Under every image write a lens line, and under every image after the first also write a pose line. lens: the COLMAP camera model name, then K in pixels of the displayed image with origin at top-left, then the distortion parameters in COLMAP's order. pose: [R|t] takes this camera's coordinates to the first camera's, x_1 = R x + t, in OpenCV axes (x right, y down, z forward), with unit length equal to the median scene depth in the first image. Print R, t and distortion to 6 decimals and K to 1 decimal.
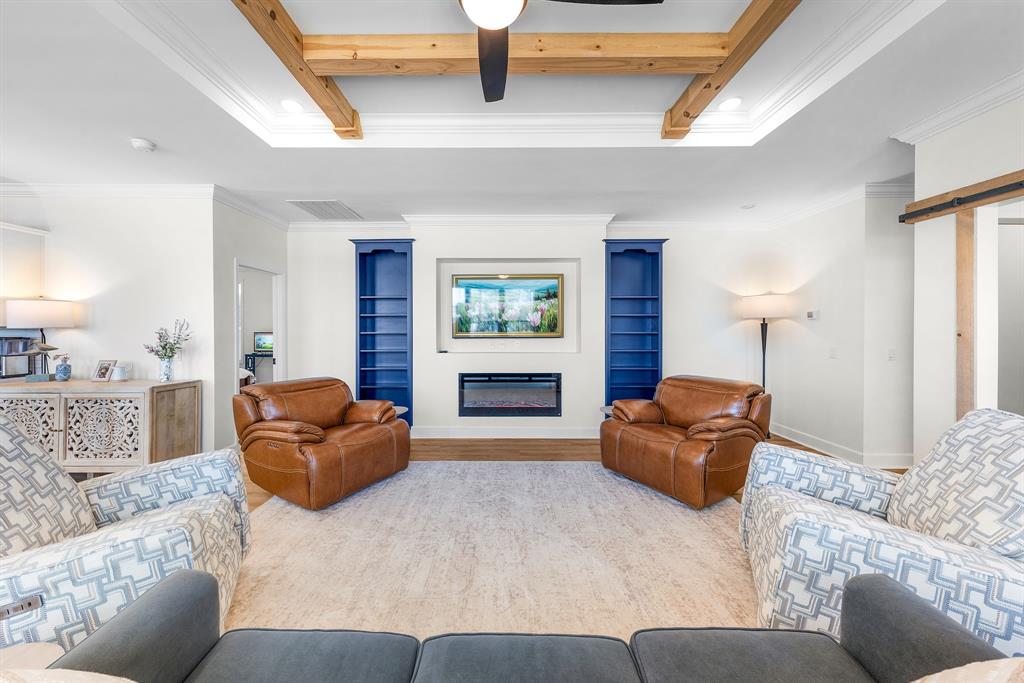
lens RADIAL K [[356.9, 0, 507.6], [0, 356.9, 337.0], [0, 0, 1]] dist [-0.001313, -0.000214]
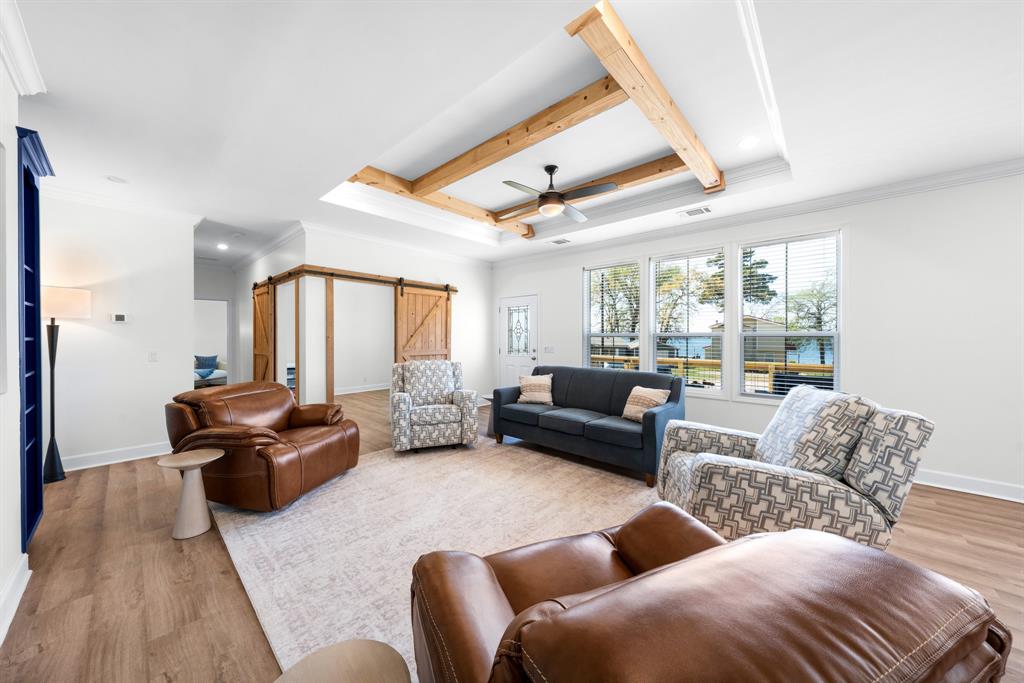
lens RADIAL K [[350.3, 0, 512.0], [0, 350.3, 341.5], [0, 0, 1]] dist [-0.000201, -0.000025]
pose [[-0.739614, -0.008791, 0.672974, -0.501203], [0.011919, 0.999587, 0.026156, -0.012185], [-0.672926, 0.027366, -0.739204, 0.988867]]
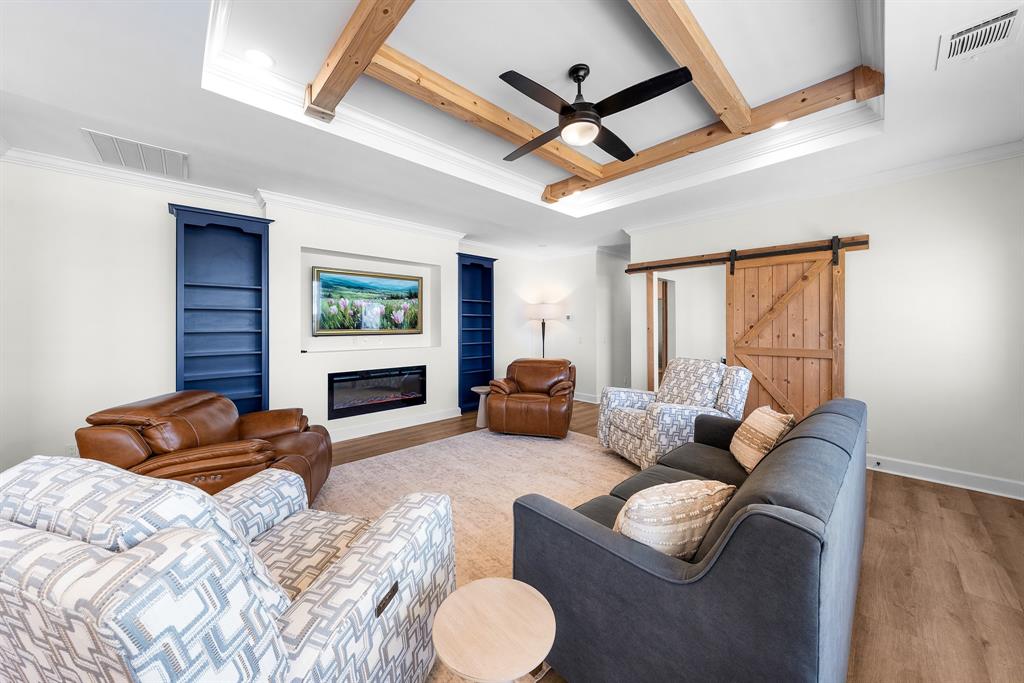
lens RADIAL K [[354.4, 0, 510.3], [0, 354.4, 333.6], [0, 0, 1]] dist [-0.000167, -0.000040]
pose [[0.726879, -0.014433, 0.686613, -0.461826], [0.015114, 0.999873, 0.005018, -0.000246], [-0.686599, 0.006730, 0.727005, 0.000579]]
